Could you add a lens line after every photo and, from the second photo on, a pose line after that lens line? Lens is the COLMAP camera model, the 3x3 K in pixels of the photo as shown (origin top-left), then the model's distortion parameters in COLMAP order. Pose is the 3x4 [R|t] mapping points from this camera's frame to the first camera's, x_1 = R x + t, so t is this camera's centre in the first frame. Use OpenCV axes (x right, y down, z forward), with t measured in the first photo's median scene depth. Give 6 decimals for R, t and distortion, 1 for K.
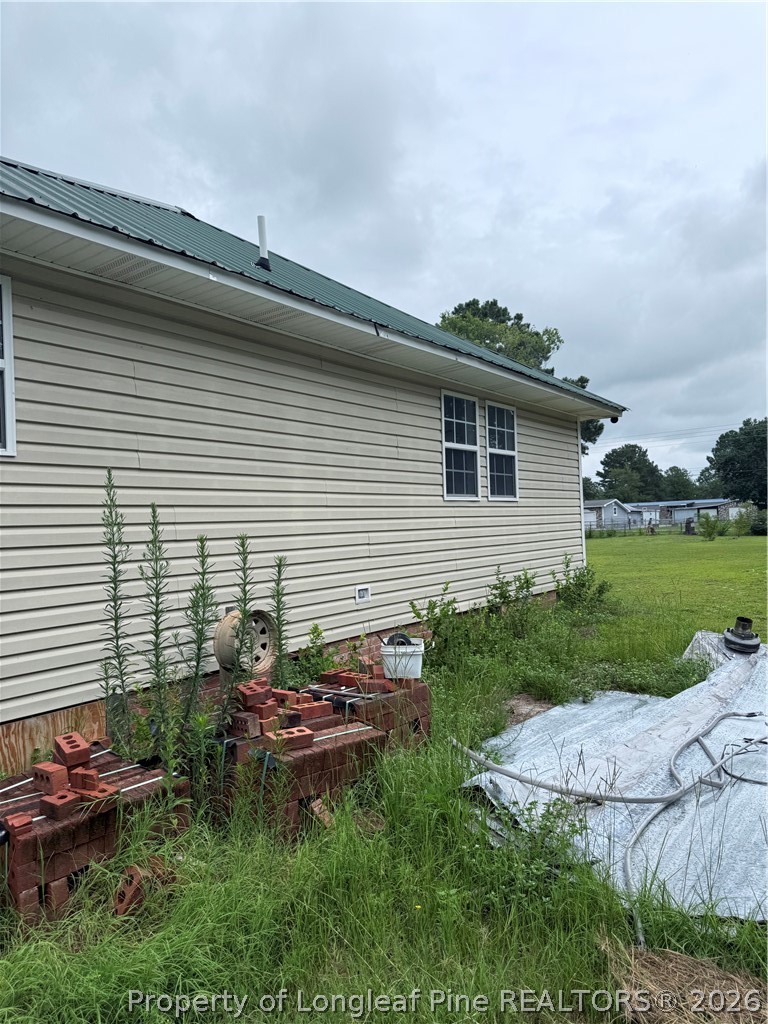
lens RADIAL K [[708.6, 0, 382.9], [0, 708.6, 511.2], [0, 0, 1]] dist [-0.009355, -0.004833]
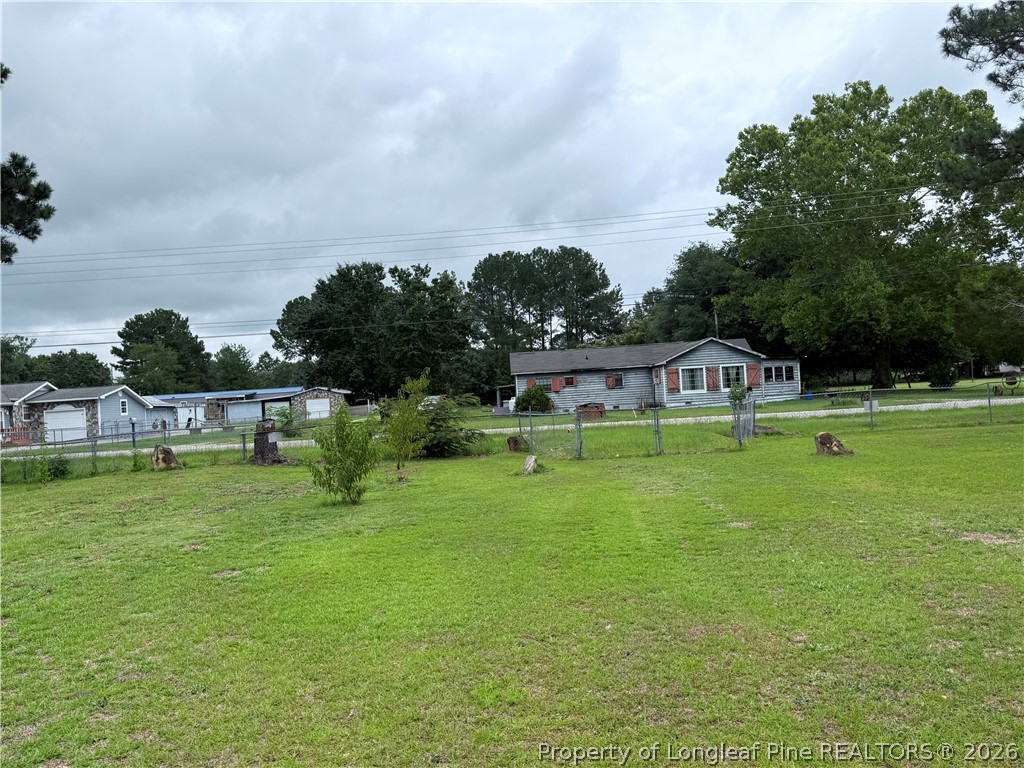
lens RADIAL K [[864.3, 0, 511.6], [0, 864.3, 385.7], [0, 0, 1]] dist [-0.008830, -0.008657]
pose [[0.759115, 0.000804, 0.650956, 0.069983], [0.015500, 0.999693, -0.019310, 0.000425], [-0.650772, 0.024749, 0.758870, 0.169963]]
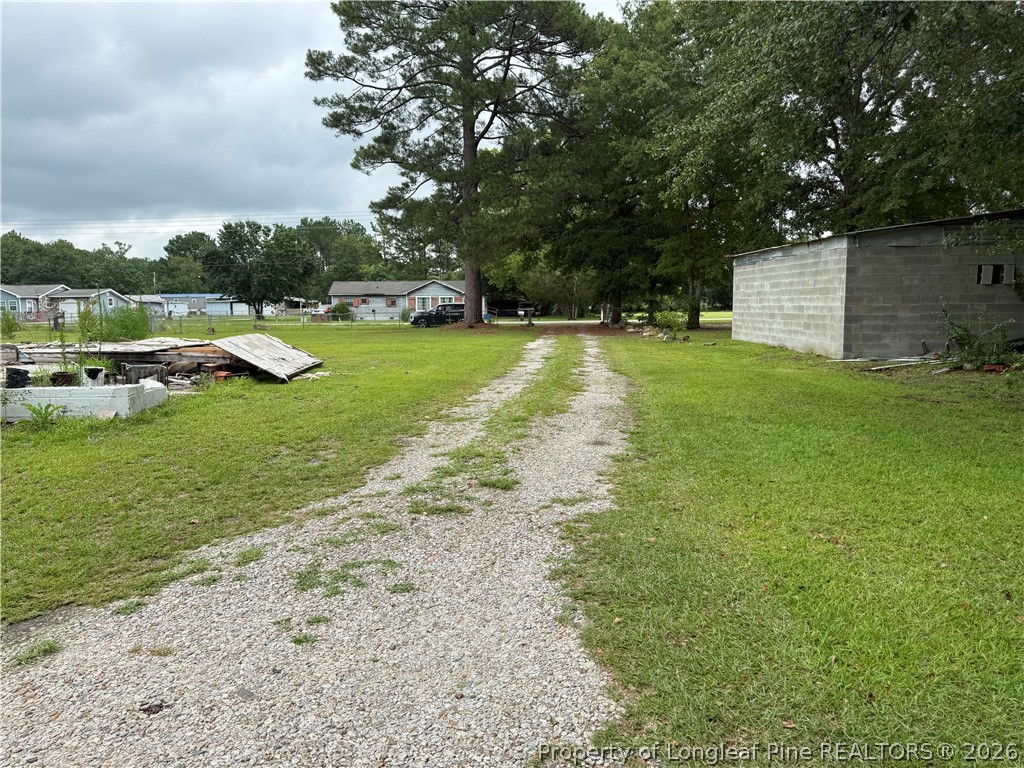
lens RADIAL K [[708.6, 0, 512.7], [0, 708.6, 386.1], [0, 0, 1]] dist [-0.009355, -0.004833]
pose [[0.786195, -0.033836, 0.617052, 0.100098], [-0.038931, 0.993805, 0.104099, -0.004494], [-0.616751, -0.105864, 0.780007, -0.025693]]
